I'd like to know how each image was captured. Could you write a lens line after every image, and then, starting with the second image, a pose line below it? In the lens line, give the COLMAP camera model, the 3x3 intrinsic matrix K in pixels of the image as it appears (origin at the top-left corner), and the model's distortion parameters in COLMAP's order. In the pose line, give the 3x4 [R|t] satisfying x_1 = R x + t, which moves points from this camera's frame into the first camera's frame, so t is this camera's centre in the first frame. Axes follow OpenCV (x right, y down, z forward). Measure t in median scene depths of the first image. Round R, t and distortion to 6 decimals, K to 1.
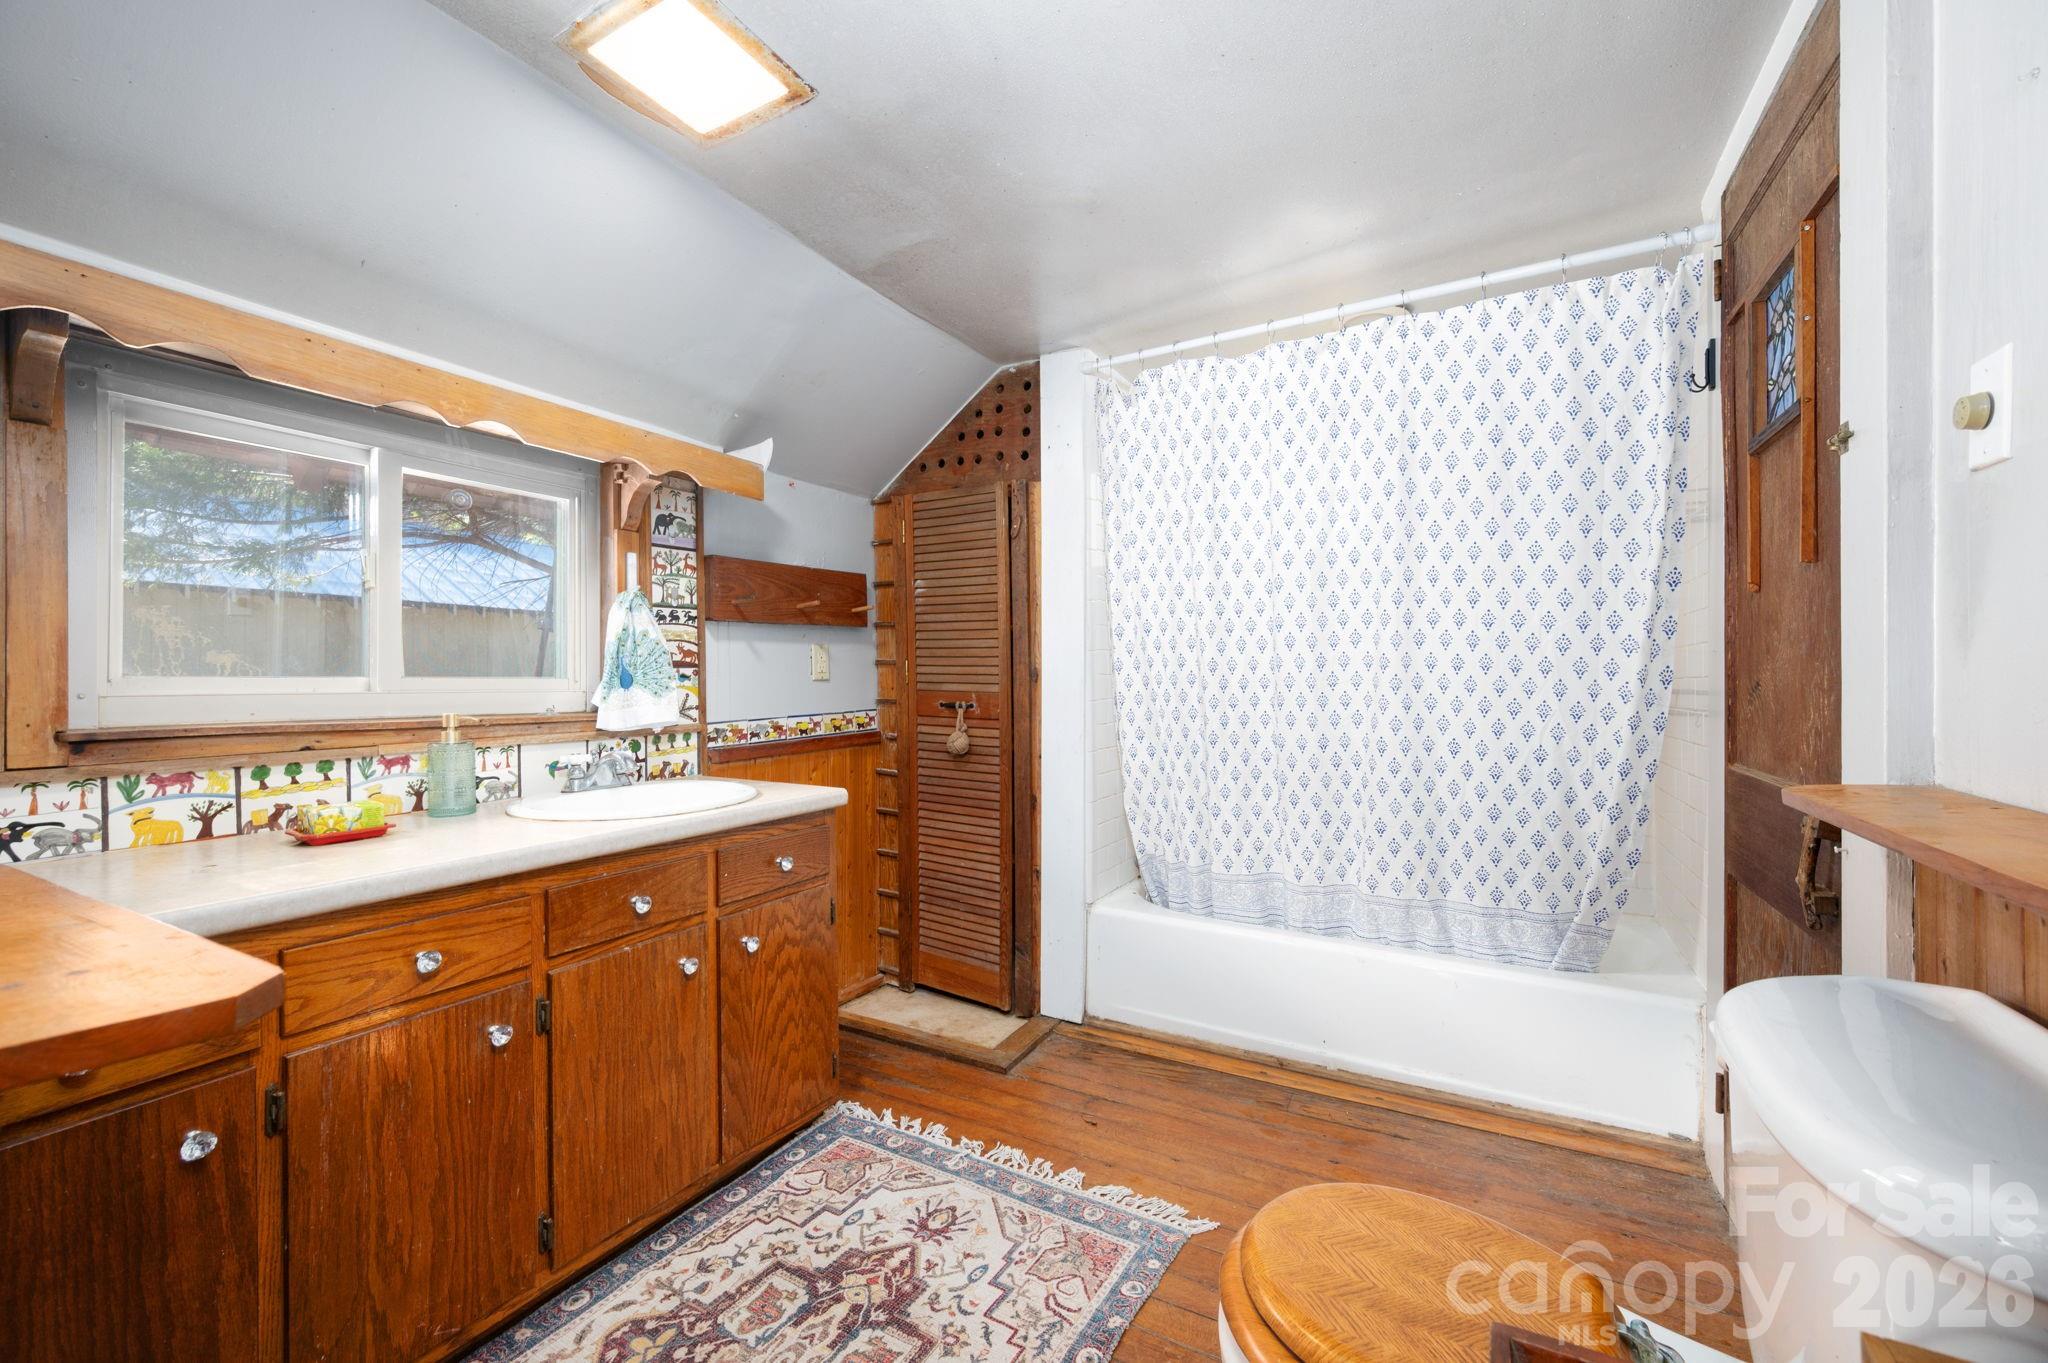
lens RADIAL K [[825.6, 0, 1016.3], [0, 825.6, 677.7], [0, 0, 1]] dist [-0.000738, -0.000055]
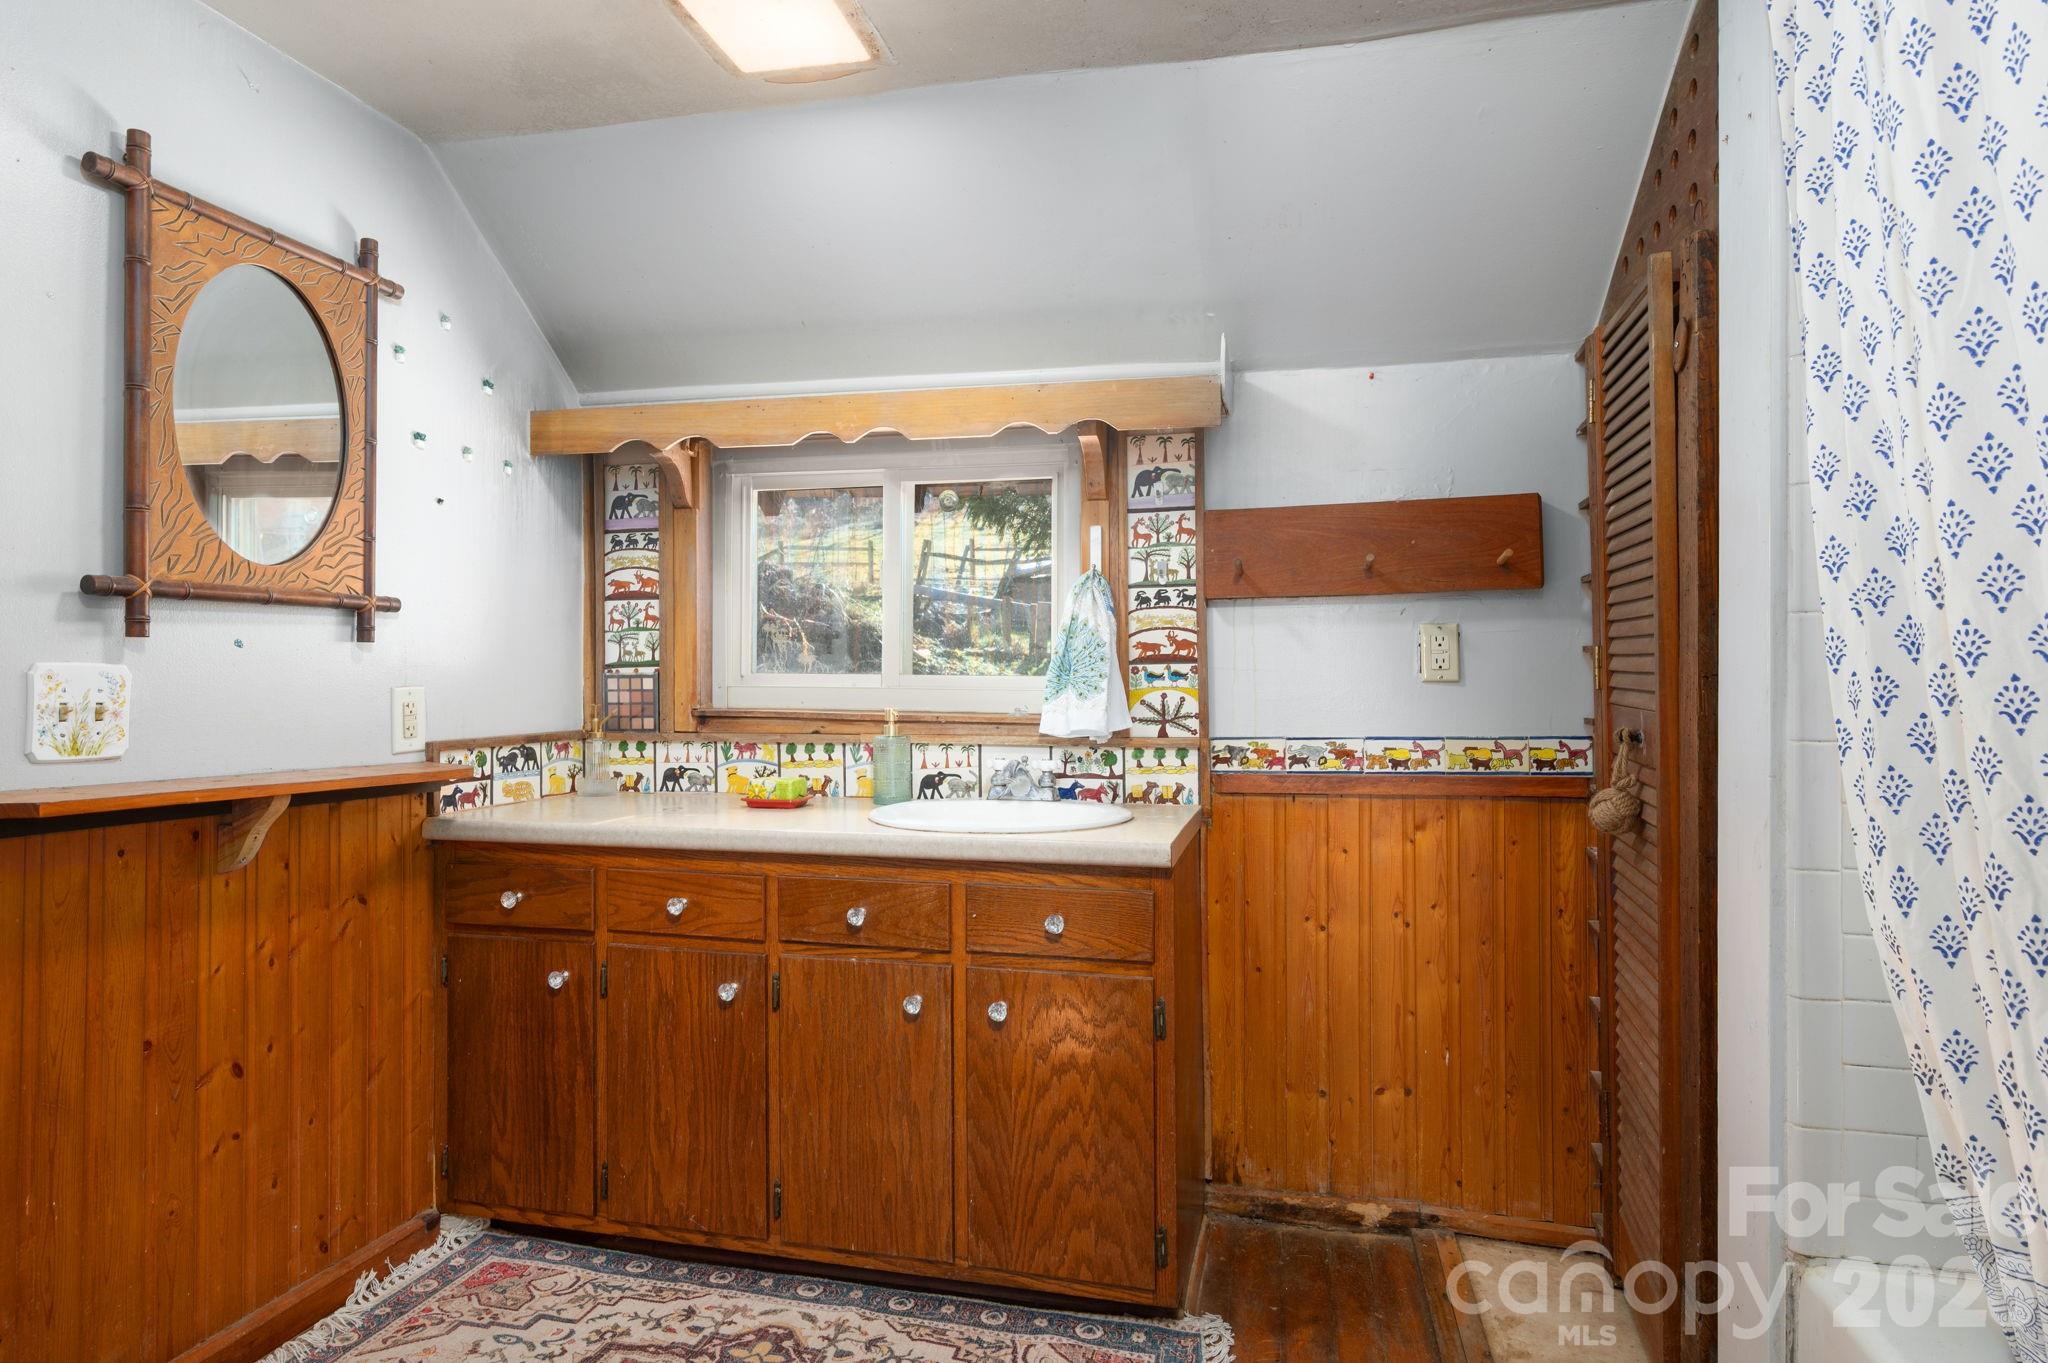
lens RADIAL K [[1161.4, 0, 1030.3], [0, 1161.4, 675.9], [0, 0, 1]] dist [-0.000034, 0.000240]
pose [[0.279253, 0.003732, -0.960210, 0.684263], [-0.006000, 0.999980, 0.002142, -0.002144], [0.960199, 0.005163, 0.279269, 0.646542]]
